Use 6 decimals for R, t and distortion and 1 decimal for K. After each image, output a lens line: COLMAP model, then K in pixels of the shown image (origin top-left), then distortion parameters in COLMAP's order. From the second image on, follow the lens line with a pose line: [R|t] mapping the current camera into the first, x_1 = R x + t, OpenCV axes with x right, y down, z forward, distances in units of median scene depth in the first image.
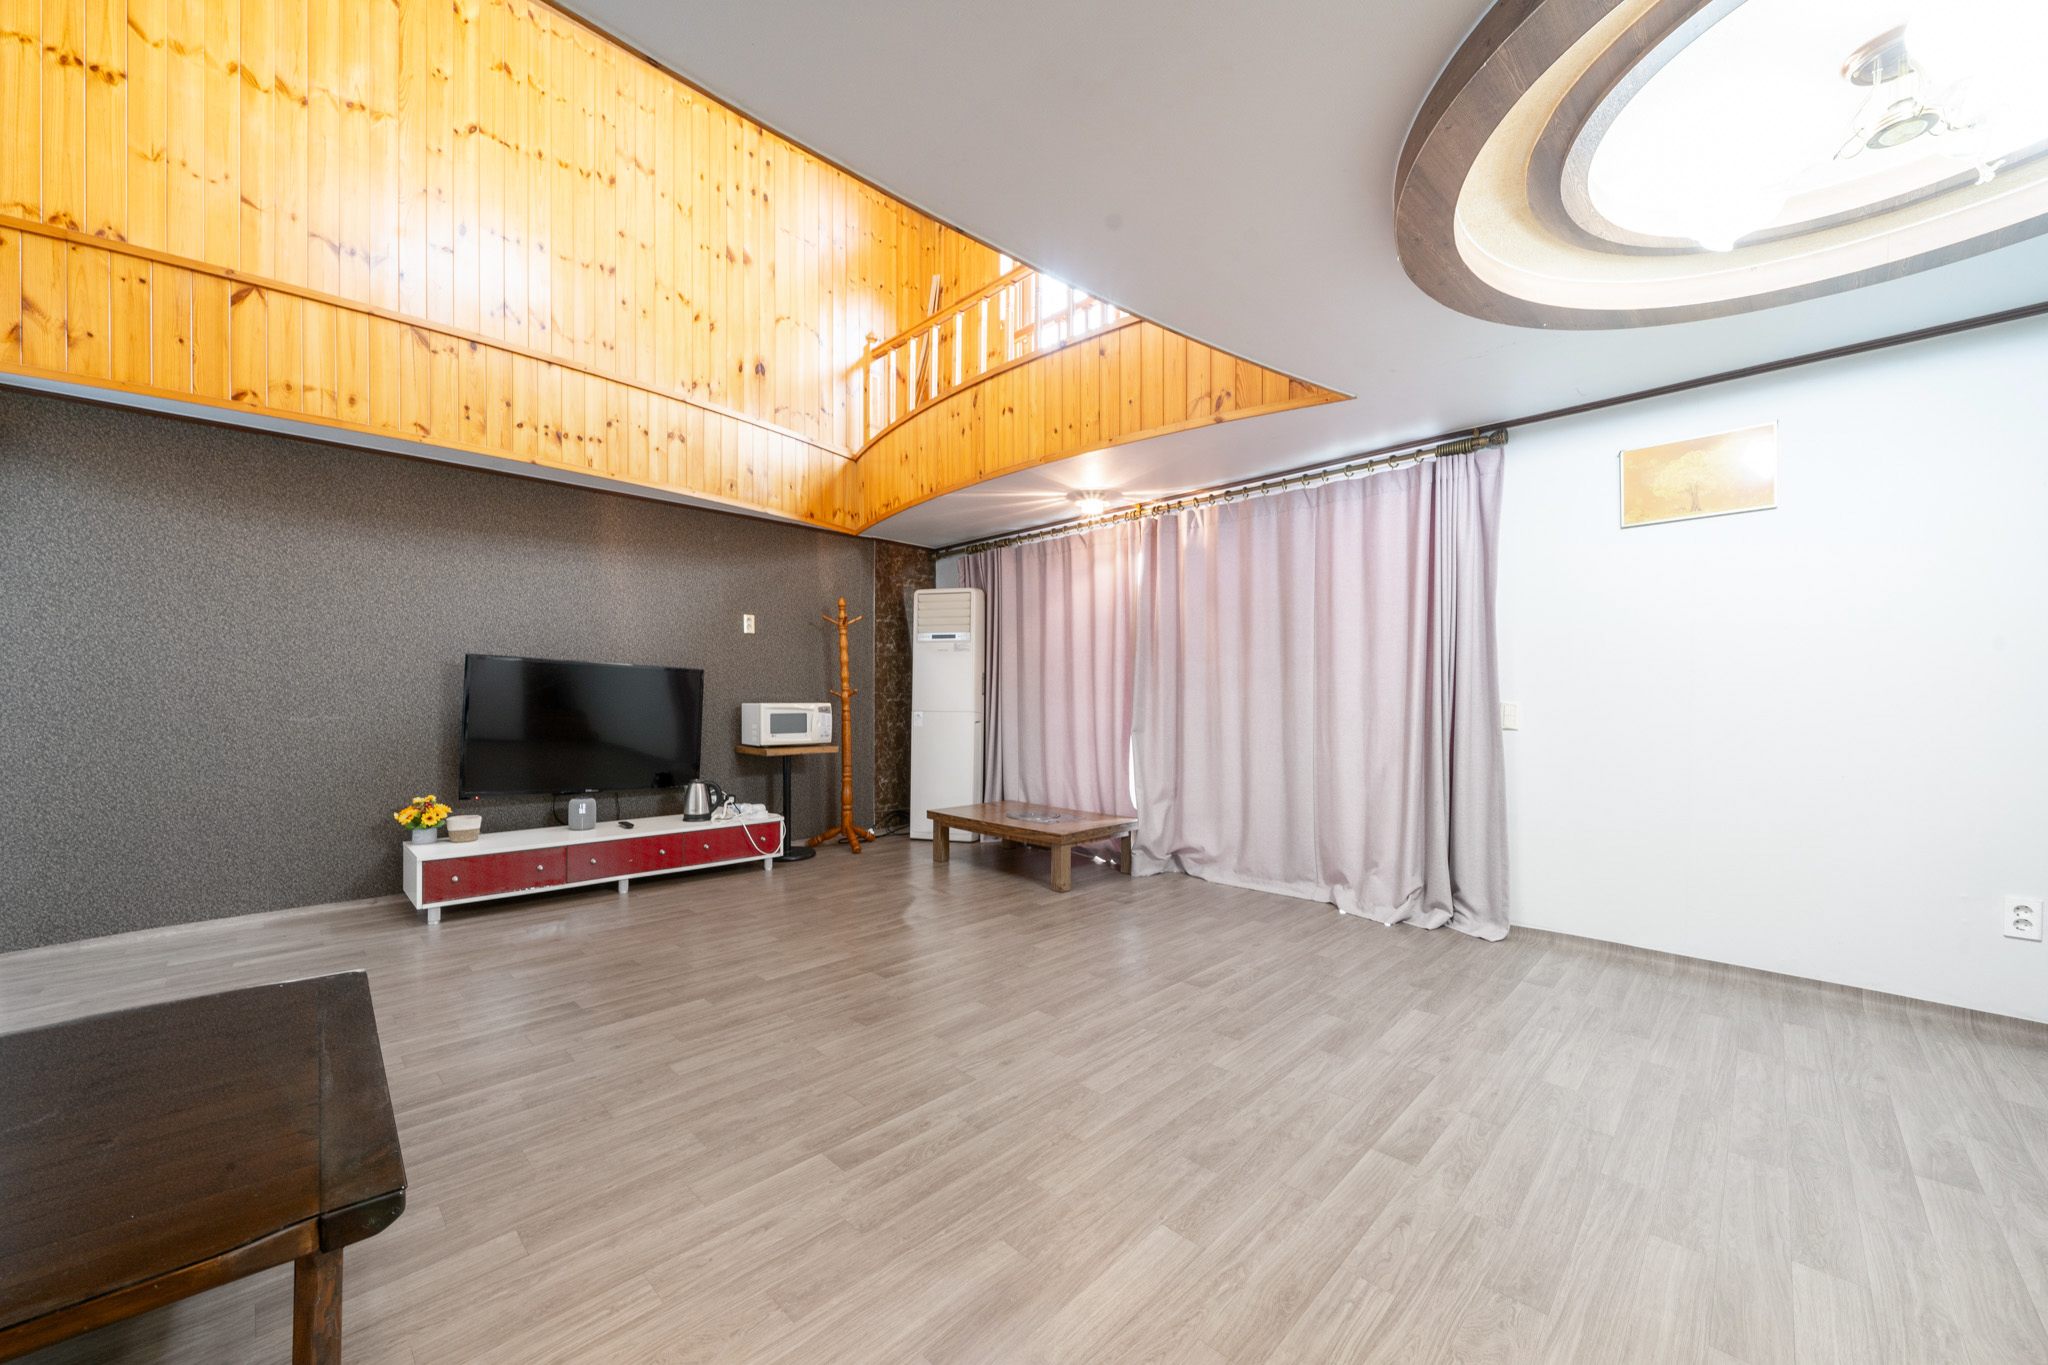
lens RADIAL K [[741.1, 0, 1023.2], [0, 741.1, 701.0], [0, 0, 1]] dist [-0.005448, 0.000229]
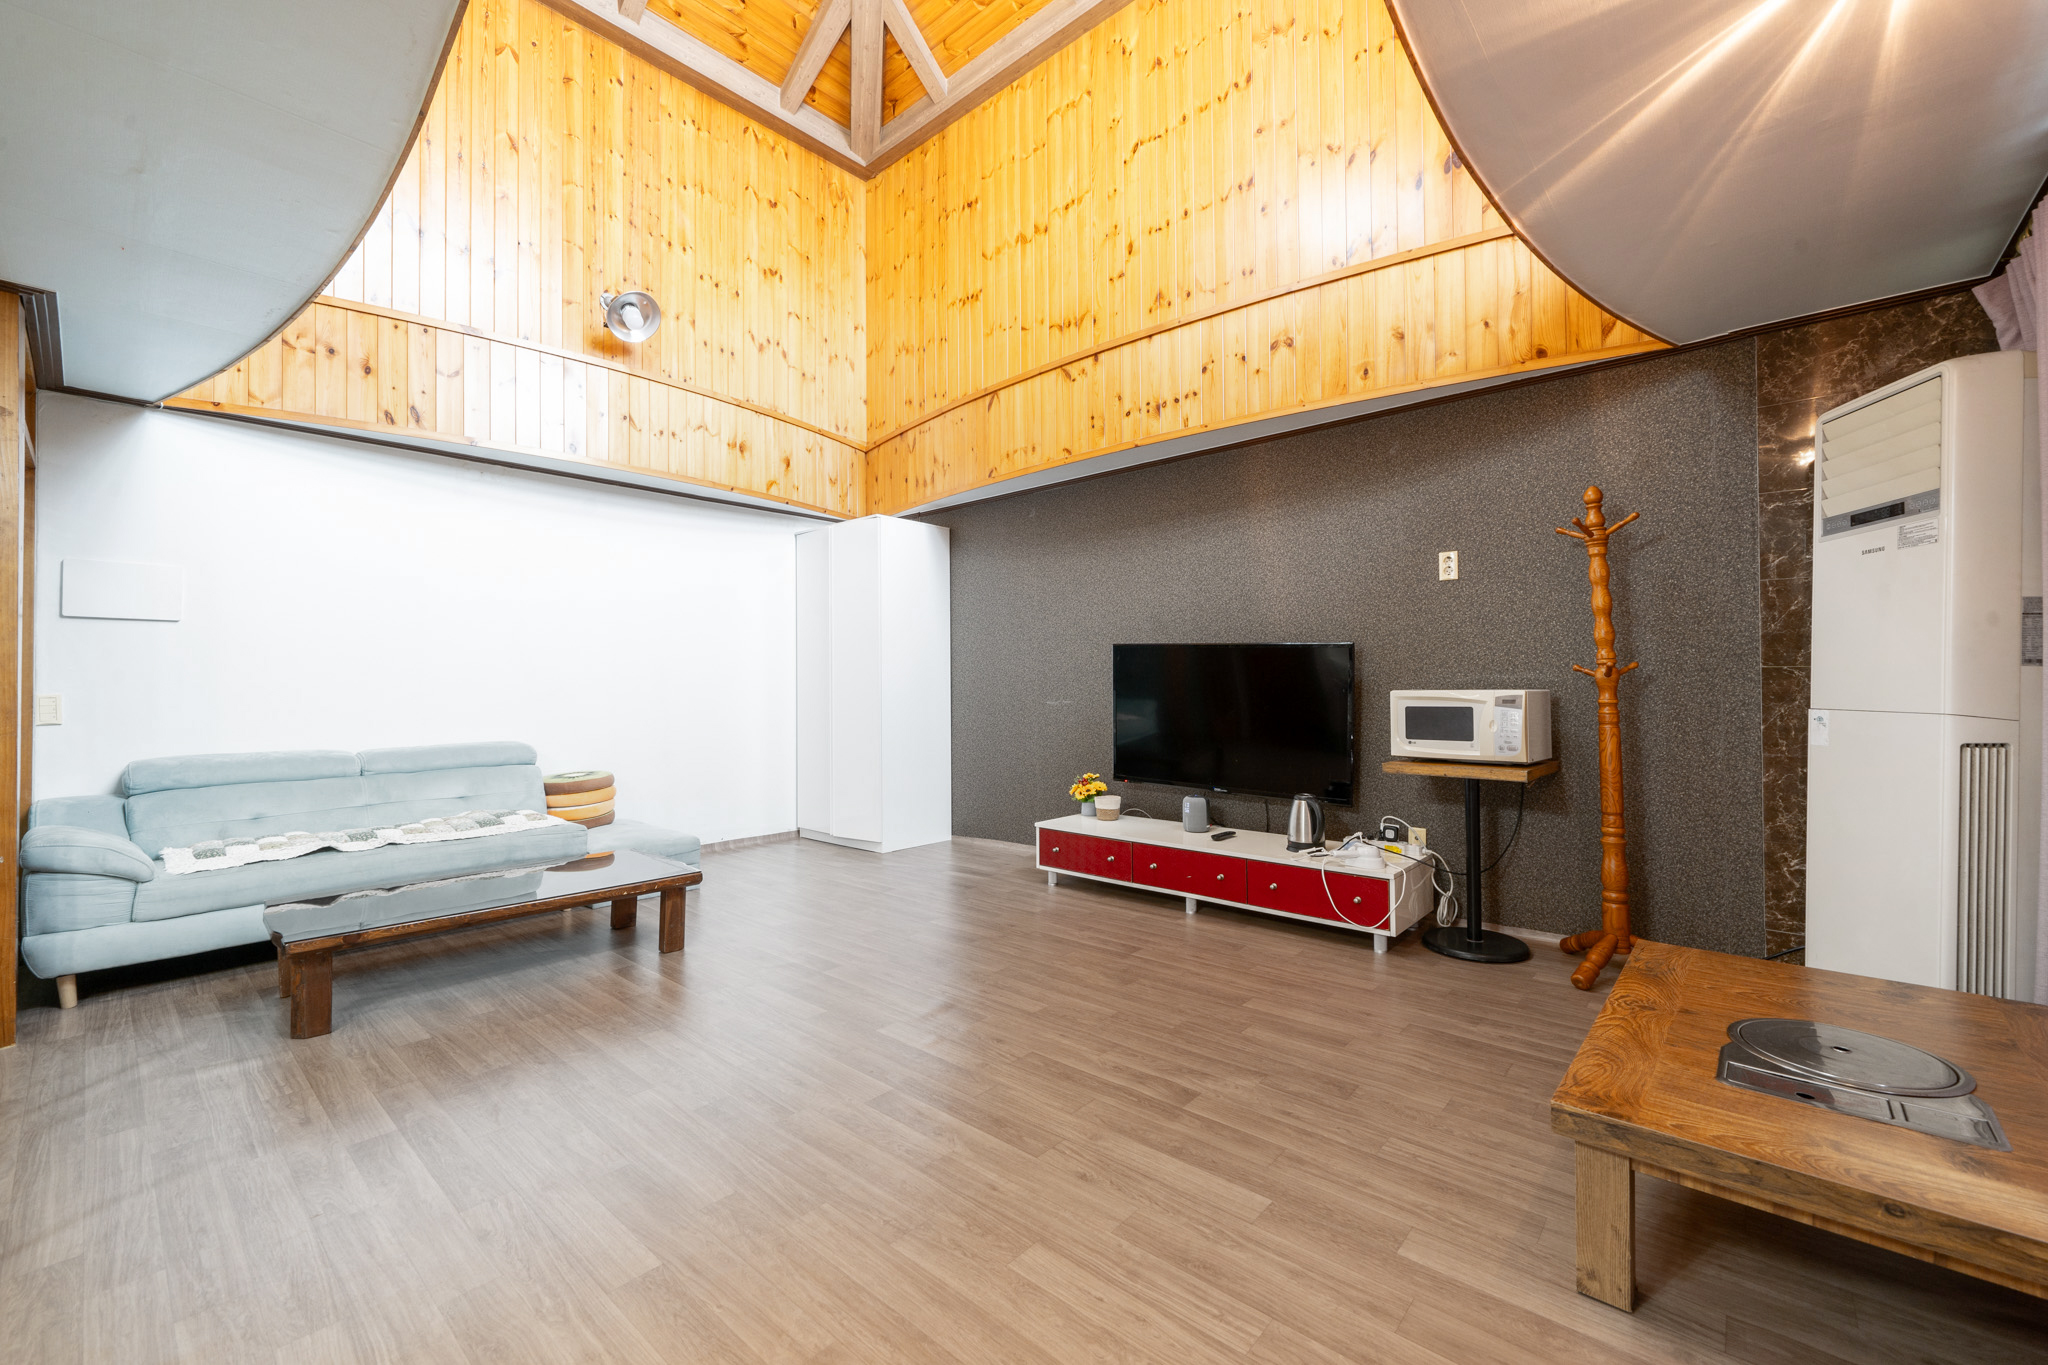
lens RADIAL K [[820.7, 0, 1024.3], [0, 820.7, 669.7], [0, 0, 1]] dist [-0.001216, -0.000098]
pose [[0.070751, -0.025185, -0.997176, 0.379406], [0.005815, 0.999675, -0.024835, 0.001393], [0.997477, -0.004041, 0.070875, 0.718543]]
